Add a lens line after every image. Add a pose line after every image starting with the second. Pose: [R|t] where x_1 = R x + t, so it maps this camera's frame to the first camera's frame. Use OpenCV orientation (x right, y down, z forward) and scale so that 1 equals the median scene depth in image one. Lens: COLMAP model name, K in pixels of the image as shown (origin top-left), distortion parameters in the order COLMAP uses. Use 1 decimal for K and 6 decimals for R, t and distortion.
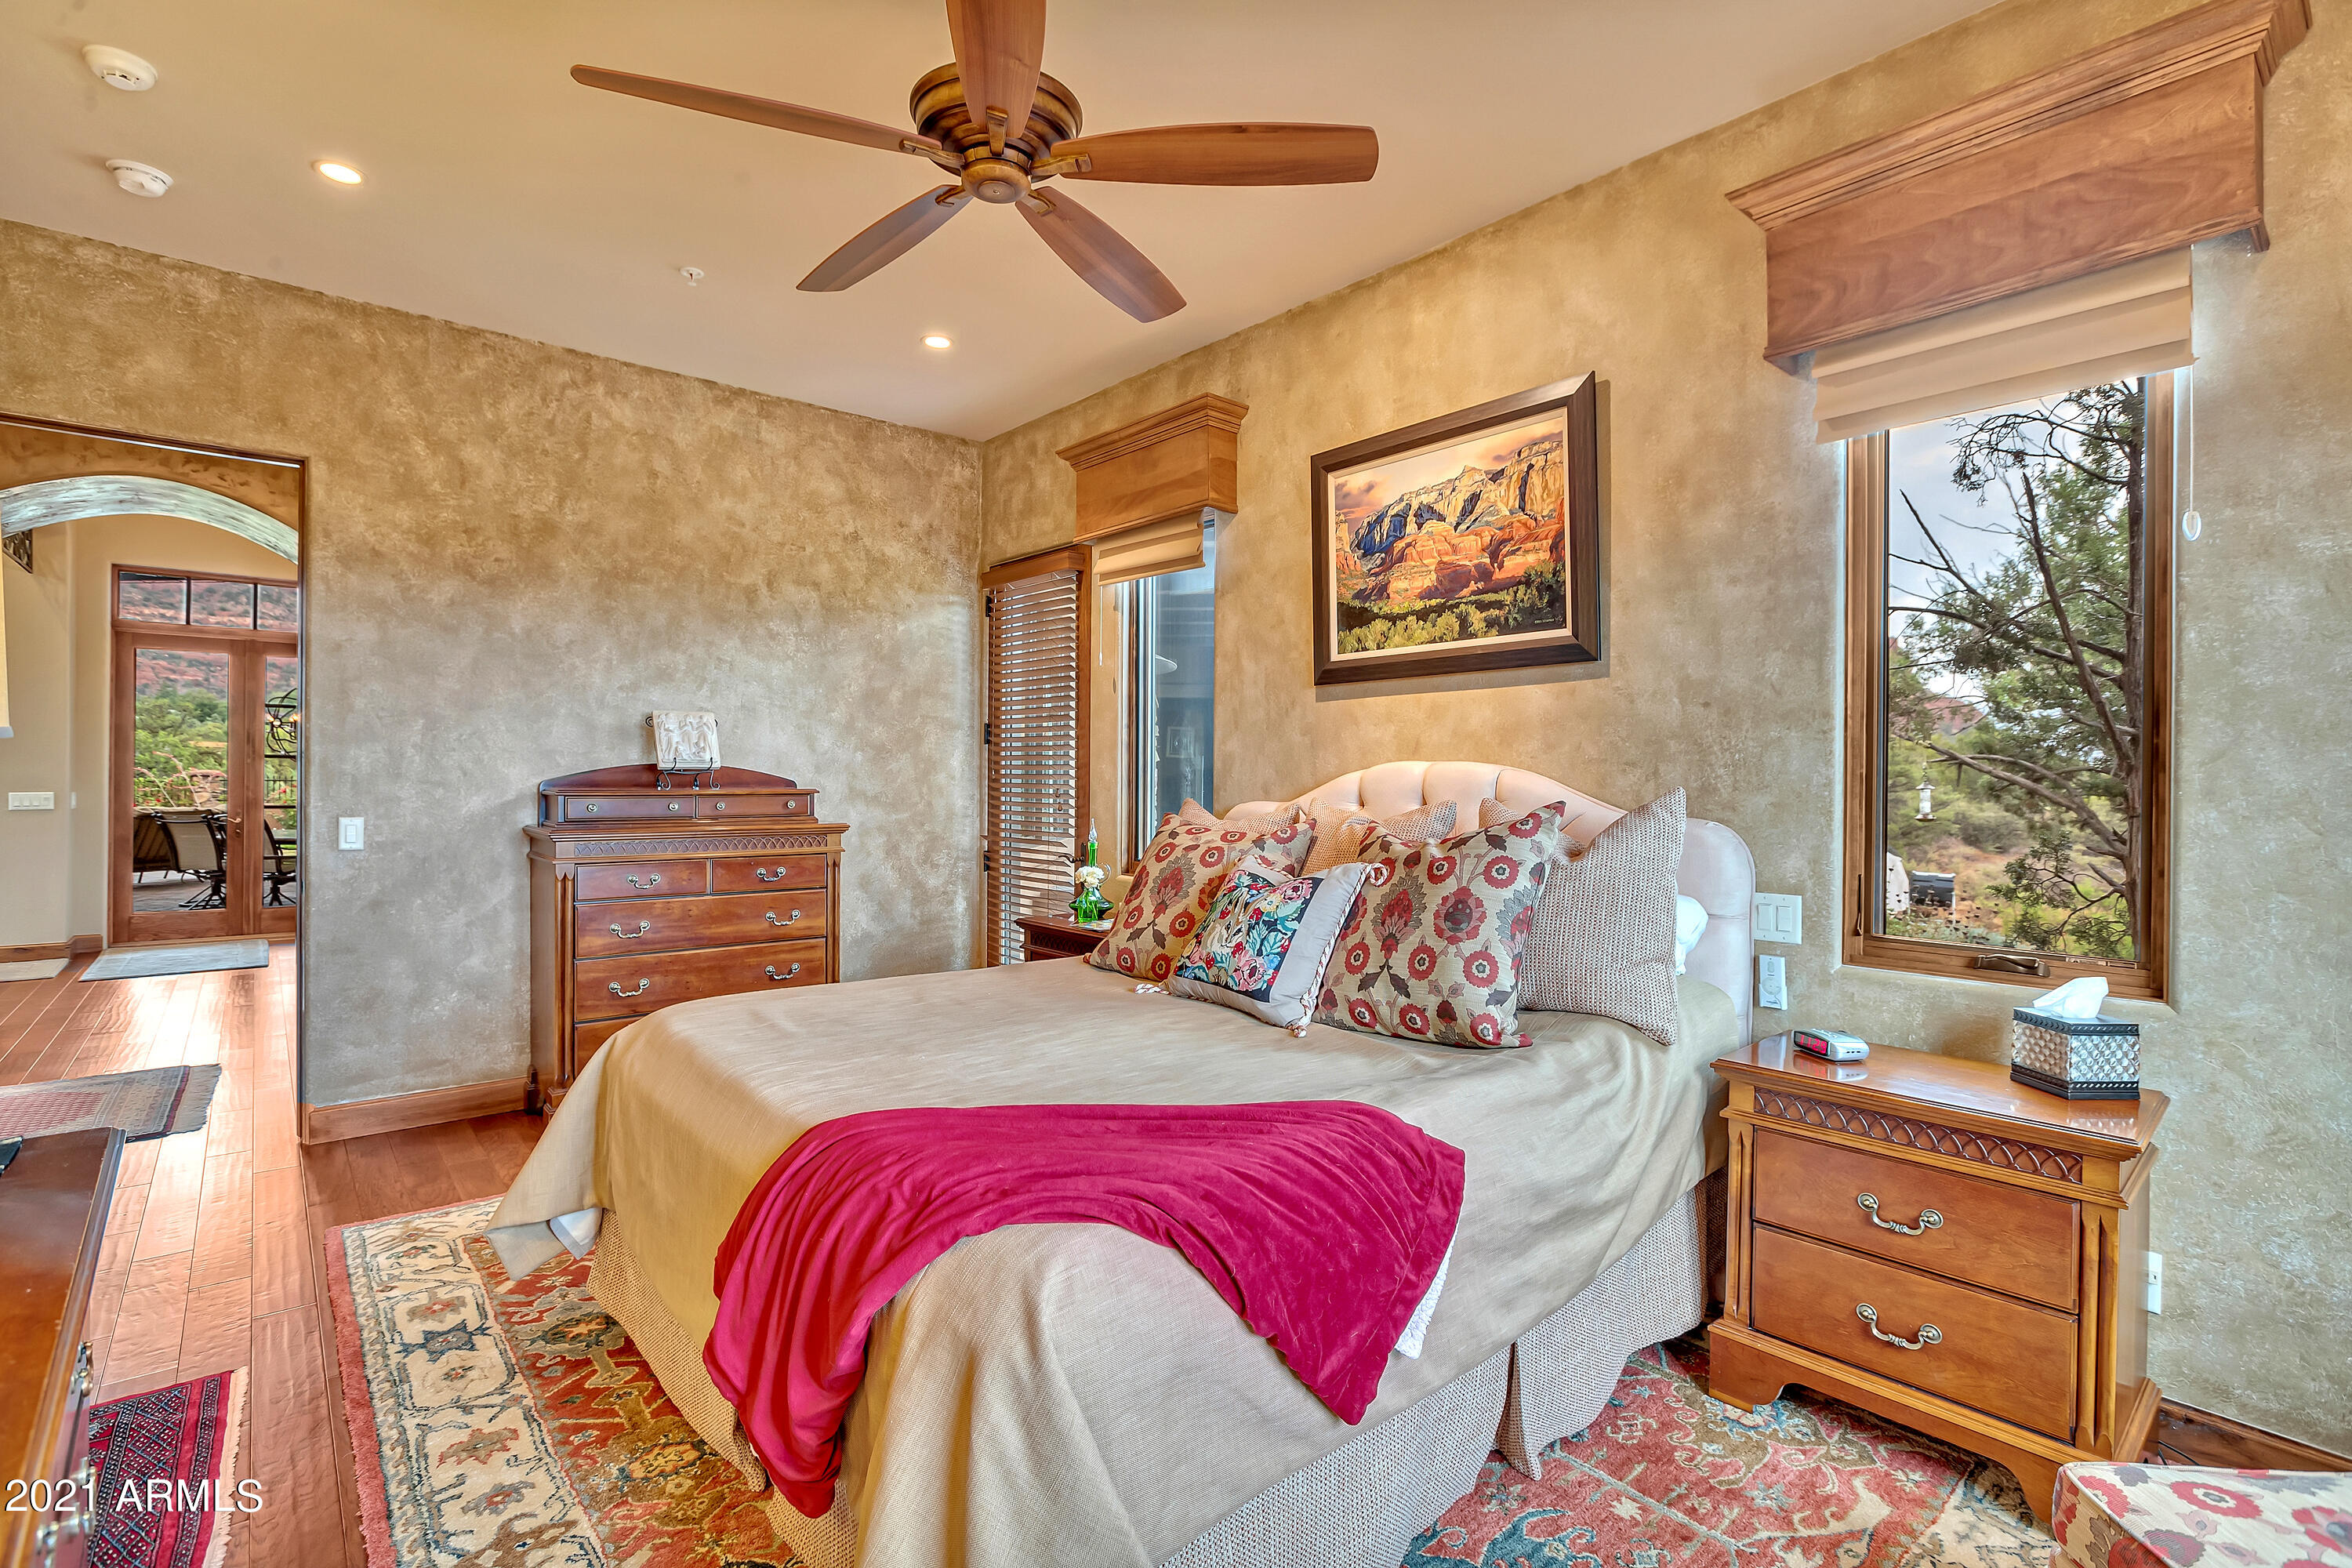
lens RADIAL K [[1074.2, 0, 1162.7], [0, 1074.2, 783.1], [0, 0, 1]] dist [-0.023471, 0.005999]
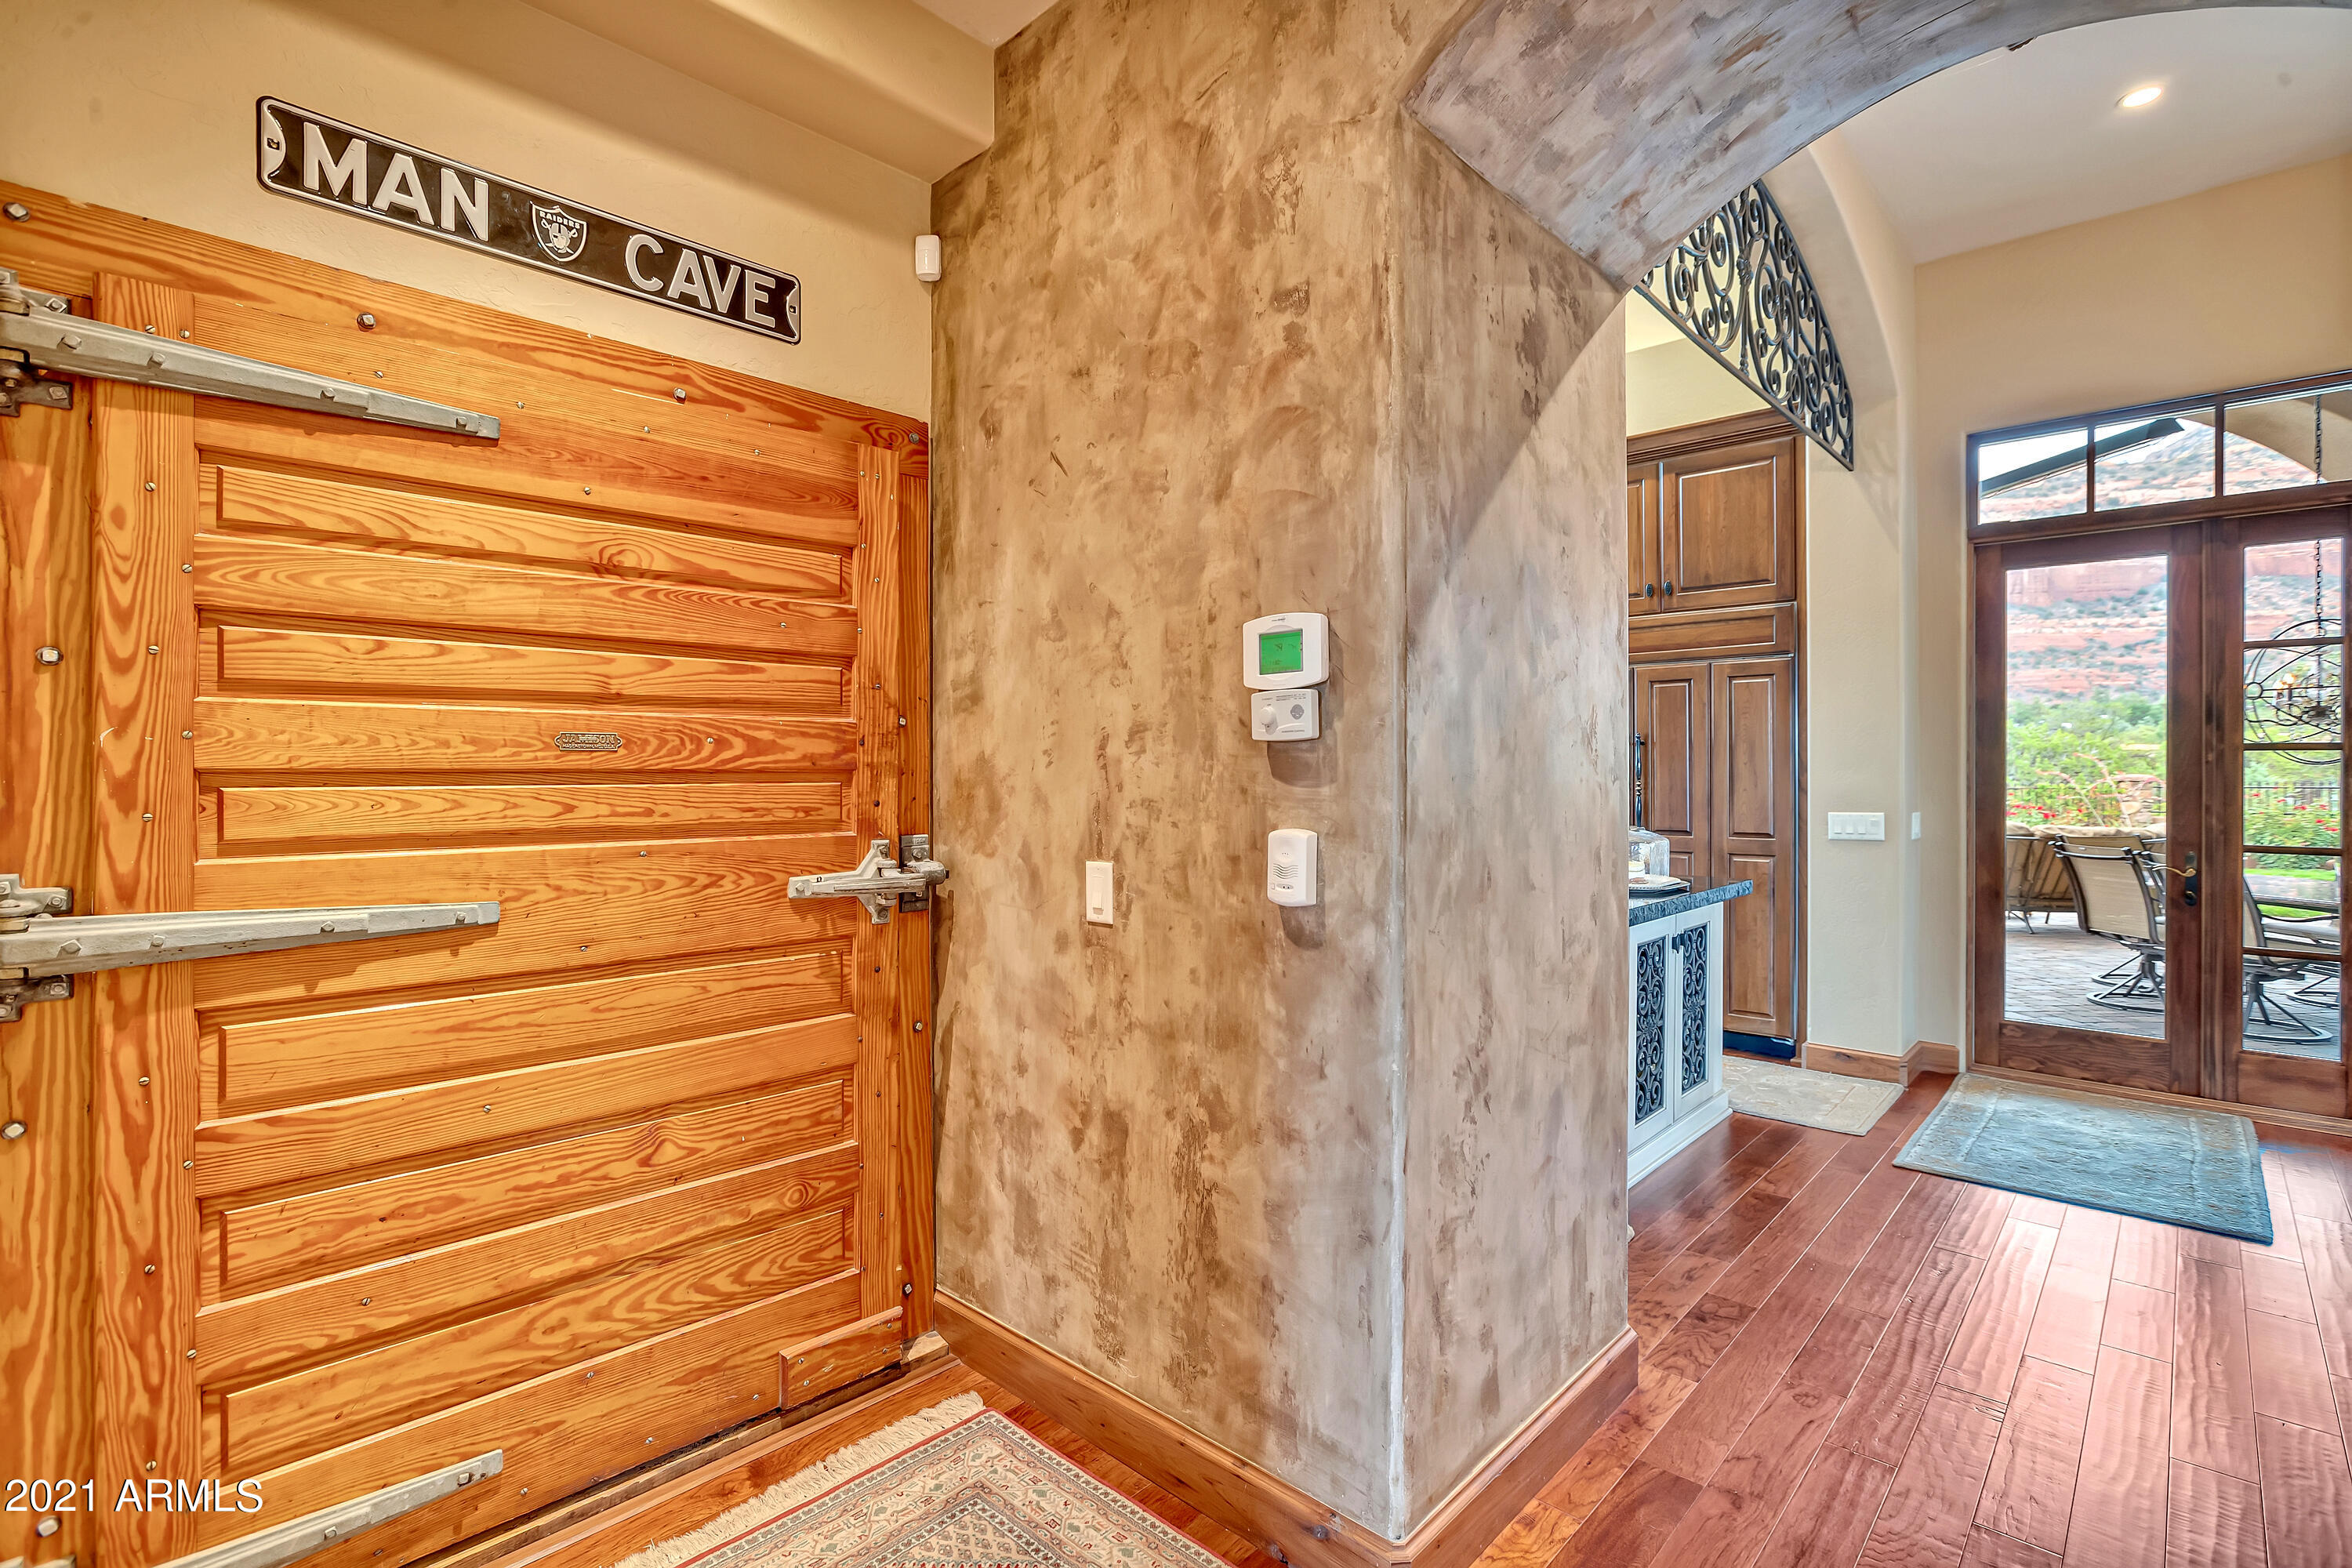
lens RADIAL K [[1097.5, 0, 1162.1], [0, 1097.5, 775.0], [0, 0, 1]] dist [-0.051100, 0.017751]
pose [[0.092661, -0.010727, -0.995640, -0.703298], [-0.001770, 0.999939, -0.010938, -0.007928], [0.995696, 0.002776, 0.092636, 0.791816]]
